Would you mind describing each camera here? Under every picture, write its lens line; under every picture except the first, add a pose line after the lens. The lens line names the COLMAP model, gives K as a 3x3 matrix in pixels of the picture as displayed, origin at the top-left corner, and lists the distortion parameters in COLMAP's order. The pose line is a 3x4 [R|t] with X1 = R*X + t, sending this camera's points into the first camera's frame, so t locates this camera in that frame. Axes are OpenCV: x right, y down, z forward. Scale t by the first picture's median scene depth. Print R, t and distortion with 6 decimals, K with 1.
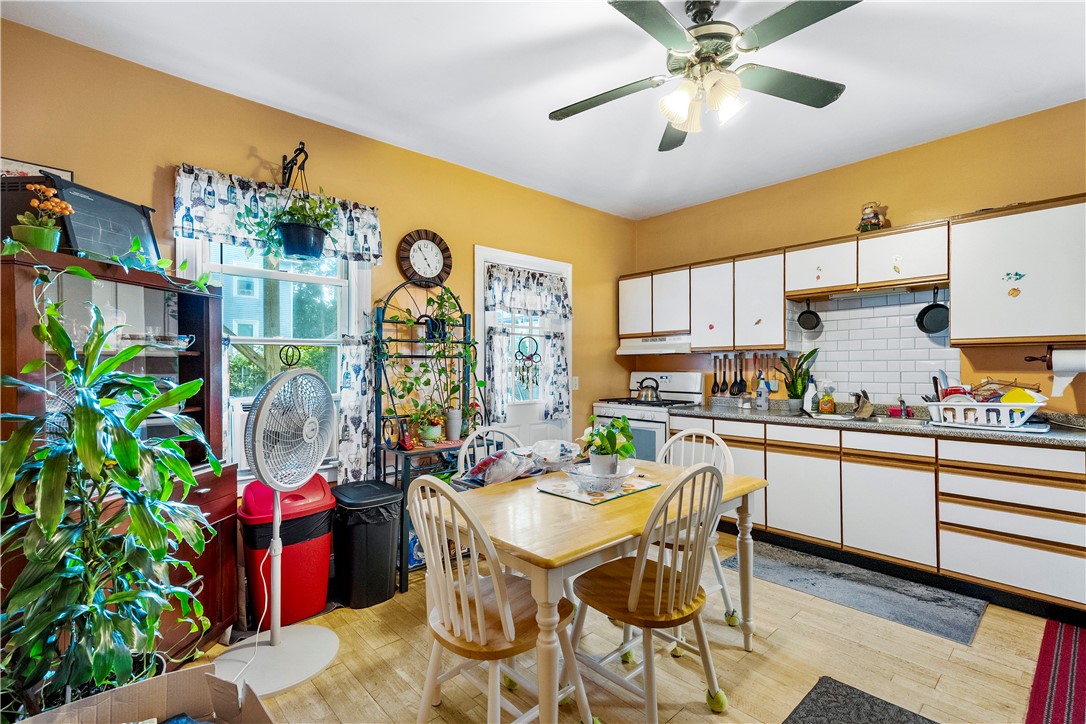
lens RADIAL K [[495.7, 0, 543.2], [0, 495.7, 365.4], [0, 0, 1]] dist [0.024963, 0.000035]
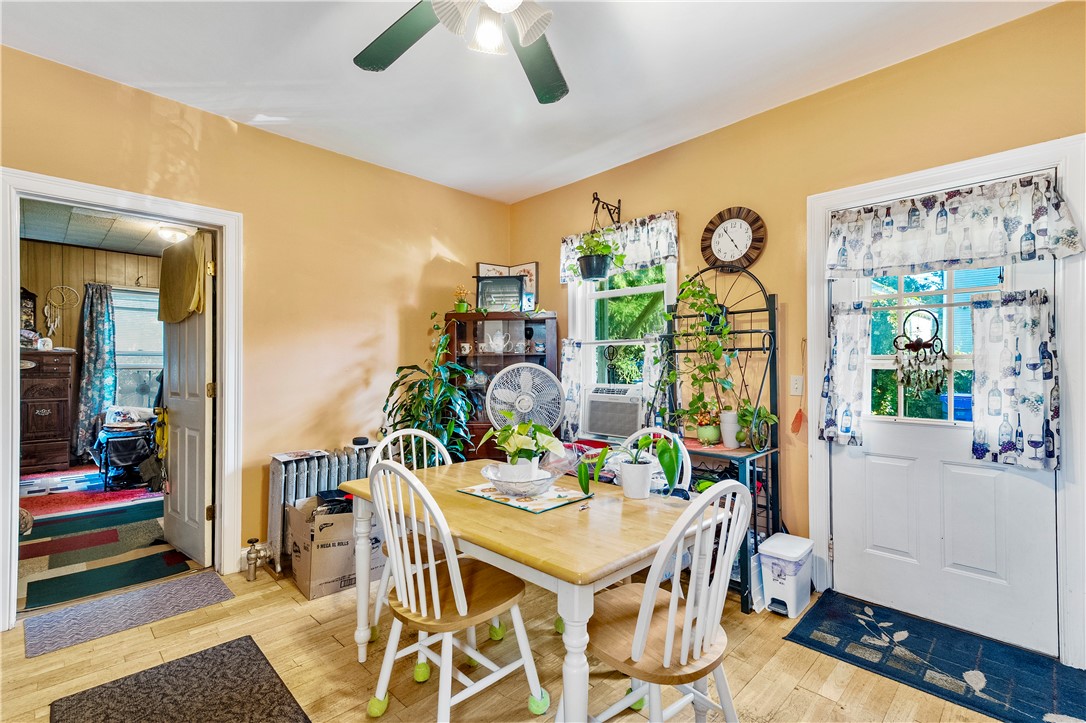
lens RADIAL K [[495.7, 0, 543.7], [0, 495.7, 361.0], [0, 0, 1]] dist [0.024963, 0.000035]
pose [[0.048629, -0.008734, -0.998779, 0.623261], [0.001515, 0.999961, -0.008671, 0.008575], [0.998816, -0.001092, 0.048640, 0.607328]]
